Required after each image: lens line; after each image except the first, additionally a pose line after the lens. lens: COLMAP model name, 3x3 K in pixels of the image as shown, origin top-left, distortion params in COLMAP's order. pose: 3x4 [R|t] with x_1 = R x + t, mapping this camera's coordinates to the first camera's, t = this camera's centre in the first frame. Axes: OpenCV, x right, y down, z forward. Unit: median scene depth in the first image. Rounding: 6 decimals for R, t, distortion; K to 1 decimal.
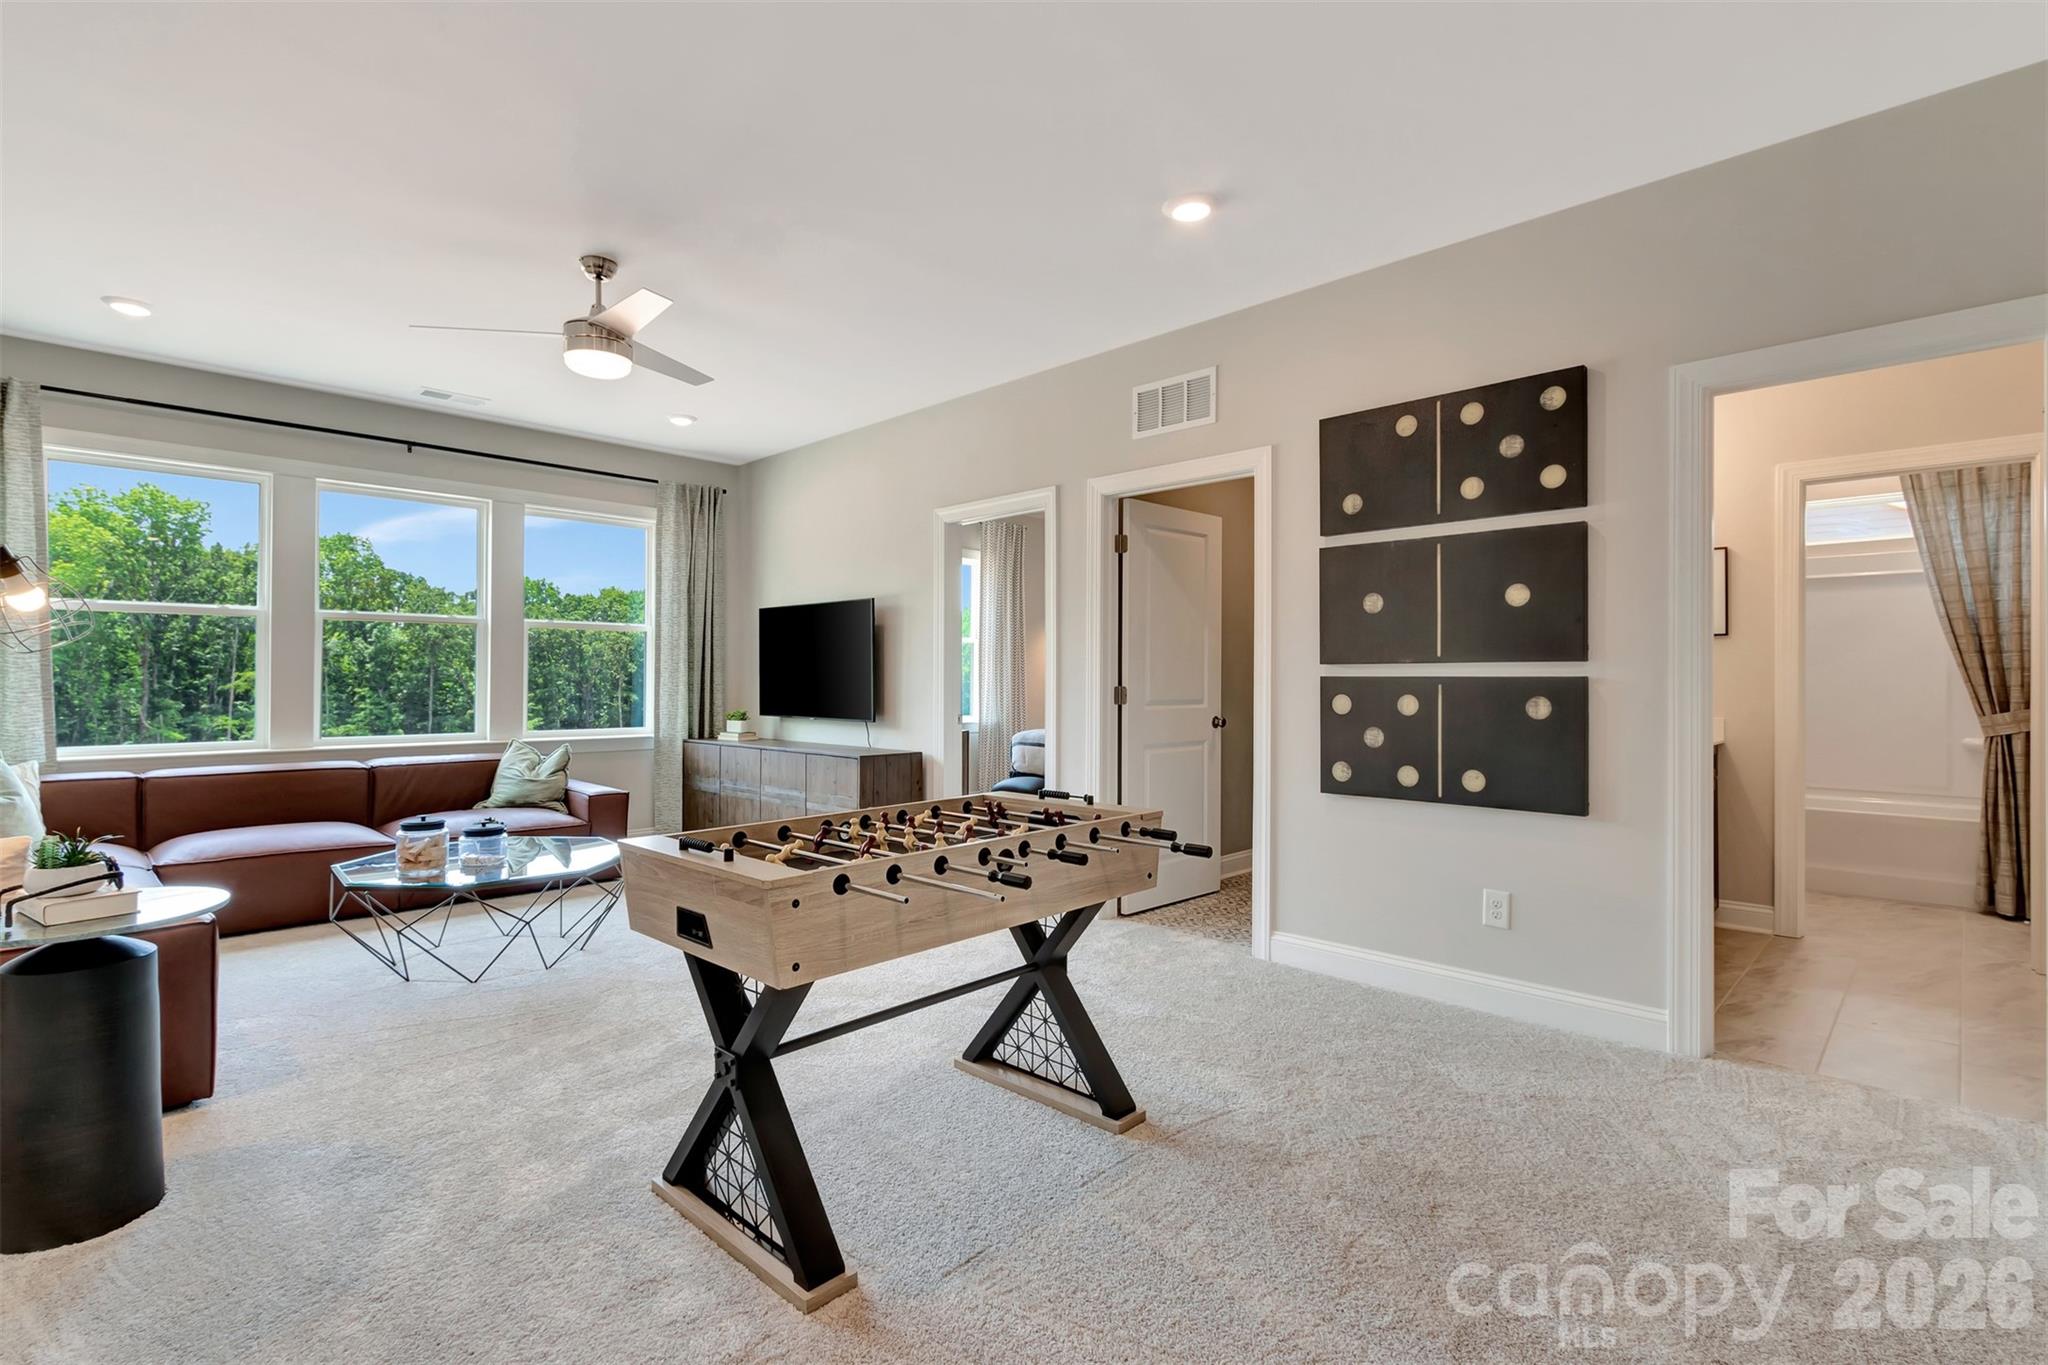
lens RADIAL K [[950.0, 0, 1024.3], [0, 950.0, 685.5], [0, 0, 1]] dist [0.002733, -0.001818]
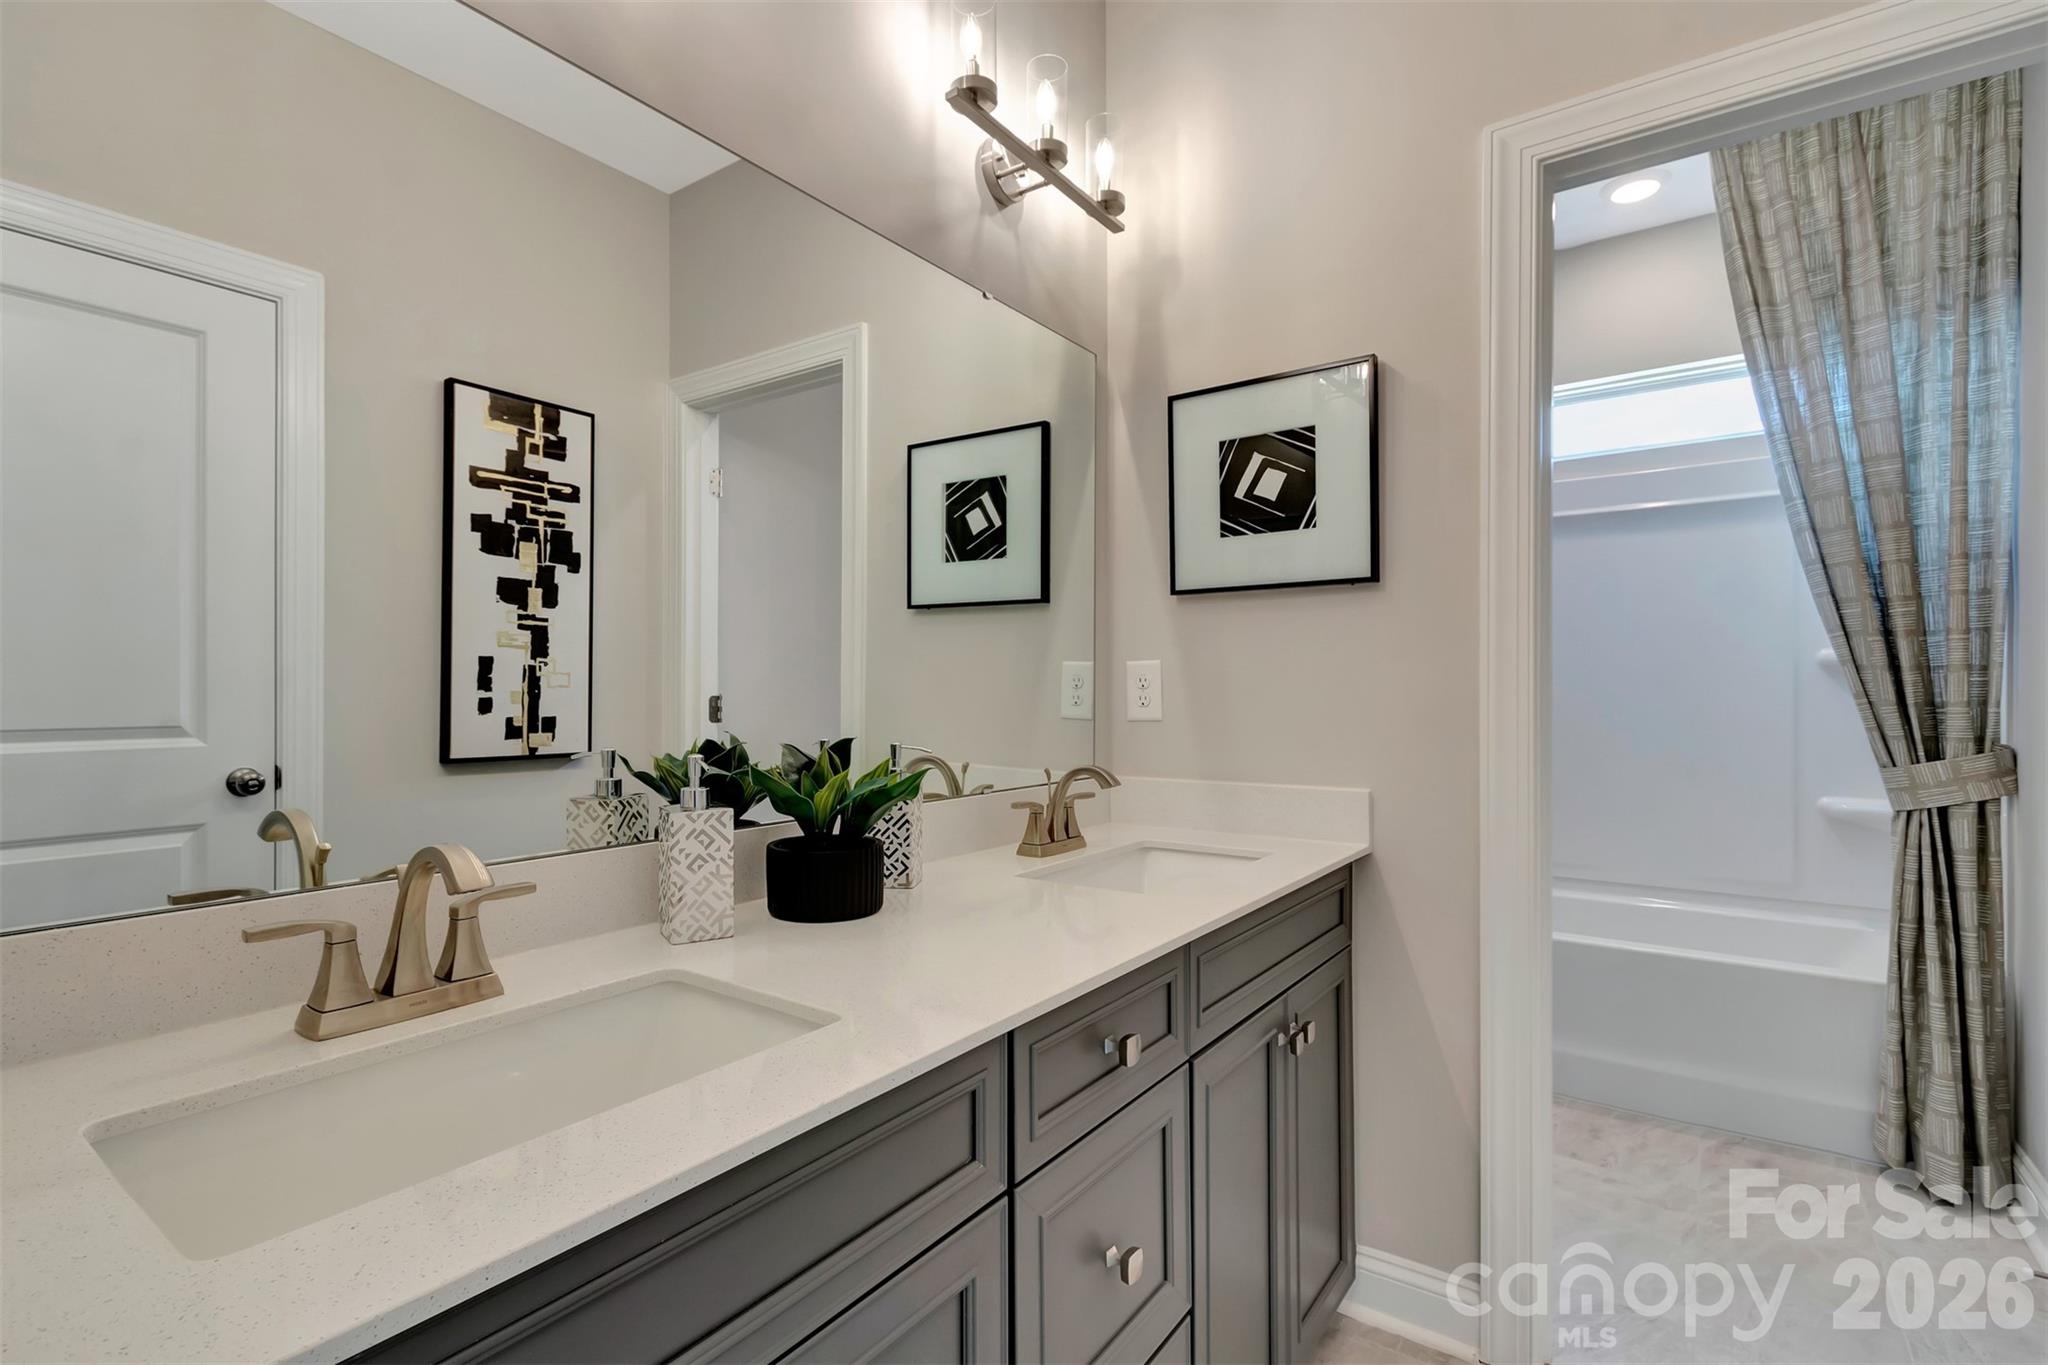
lens RADIAL K [[950.0, 0, 1028.0], [0, 950.0, 684.2], [0, 0, 1]] dist [0.002733, -0.001818]
pose [[0.988095, -0.000553, 0.153844, 0.506111], [0.000939, 0.999997, -0.002439, -0.008886], [-0.153842, 0.002554, 0.988092, 0.595247]]
